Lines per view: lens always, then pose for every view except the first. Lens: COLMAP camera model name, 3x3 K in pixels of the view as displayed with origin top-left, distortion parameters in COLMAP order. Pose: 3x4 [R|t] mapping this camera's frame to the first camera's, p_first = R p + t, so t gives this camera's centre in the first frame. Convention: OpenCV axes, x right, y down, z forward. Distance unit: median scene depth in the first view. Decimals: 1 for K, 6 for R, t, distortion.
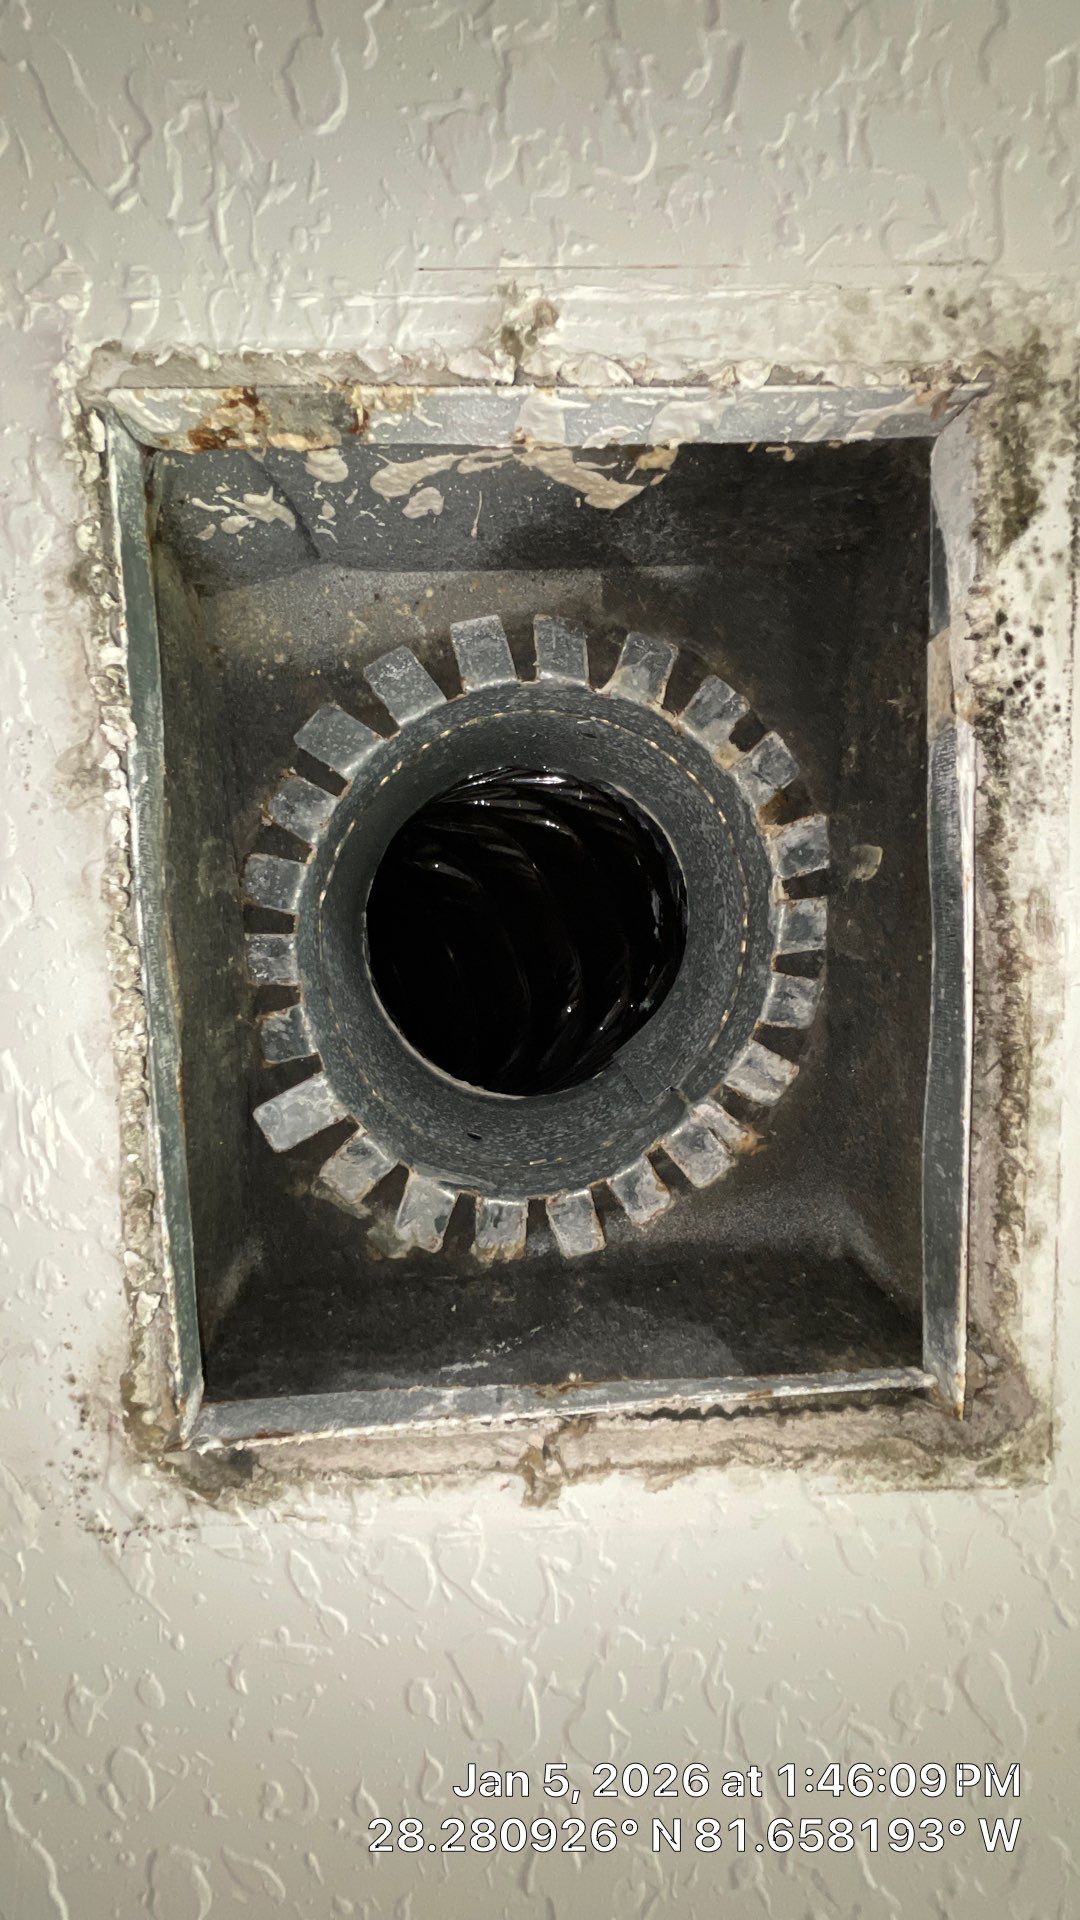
lens RADIAL K [[777.9, 0, 541.1], [0, 777.9, 960.3], [0, 0, 1]] dist [-0.001950, 0.000052]
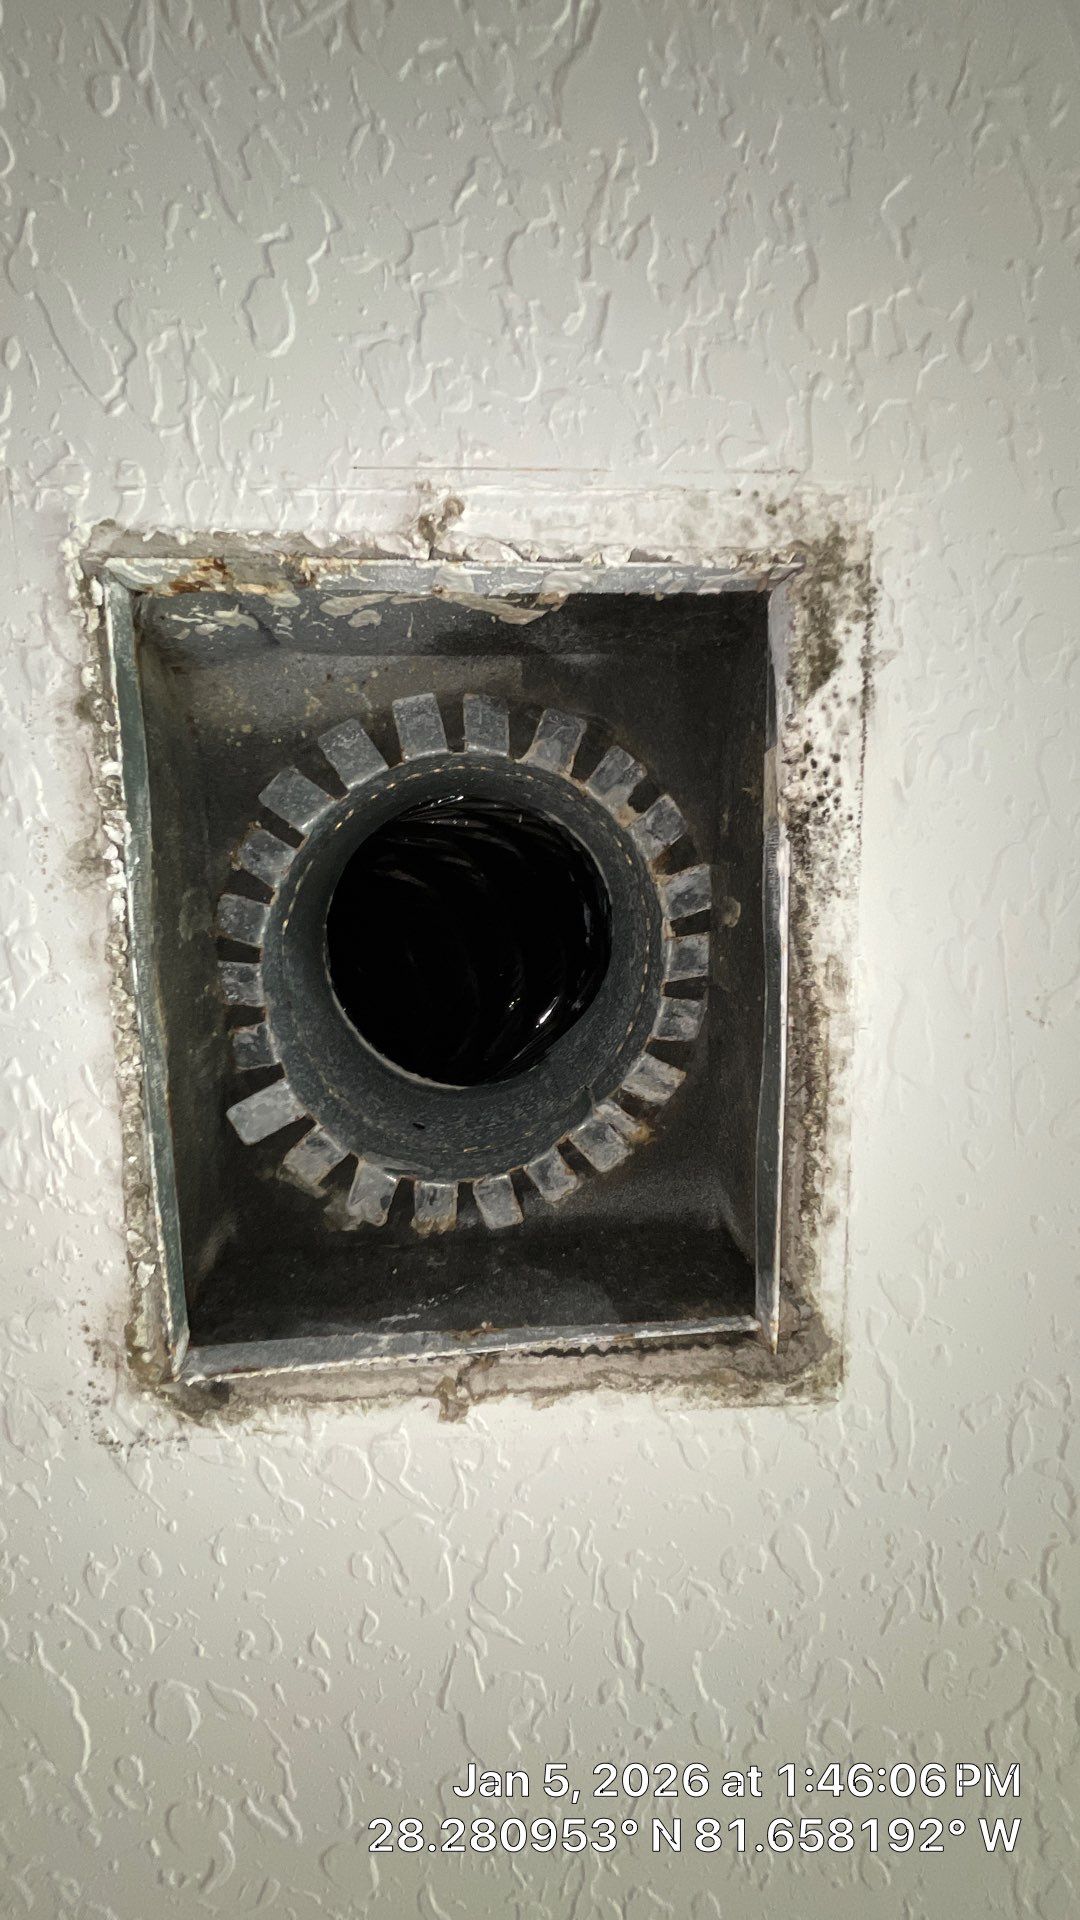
lens RADIAL K [[777.9, 0, 540.0], [0, 777.9, 959.0], [0, 0, 1]] dist [-0.001950, 0.000052]
pose [[0.999518, 0.007139, 0.030229, 0.101525], [-0.008490, 0.998959, 0.044810, -0.133480], [-0.029877, -0.045045, 0.998538, -0.274686]]
